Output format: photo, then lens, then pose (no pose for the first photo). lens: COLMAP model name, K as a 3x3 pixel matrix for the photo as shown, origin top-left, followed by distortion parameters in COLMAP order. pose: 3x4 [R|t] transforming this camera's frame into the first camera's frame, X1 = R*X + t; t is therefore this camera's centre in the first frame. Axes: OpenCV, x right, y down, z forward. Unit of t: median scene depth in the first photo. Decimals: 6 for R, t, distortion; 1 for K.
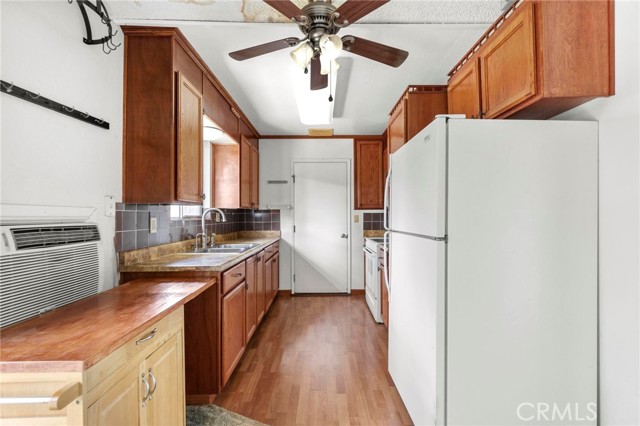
lens RADIAL K [[290.2, 0, 321.9], [0, 290.2, 213.9], [0, 0, 1]] dist [0.010478, -0.000476]
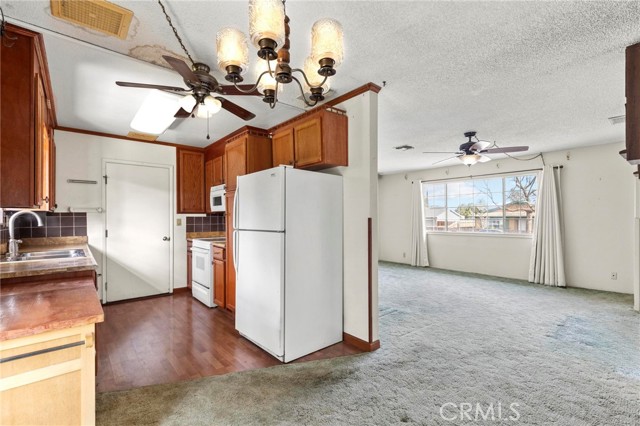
lens RADIAL K [[290.2, 0, 321.9], [0, 290.2, 213.9], [0, 0, 1]] dist [0.010478, -0.000476]
pose [[0.767888, 0.011165, 0.640487, -0.170970], [-0.003277, 0.999903, -0.013502, -0.001023], [-0.640576, 0.008270, 0.767850, -0.170679]]
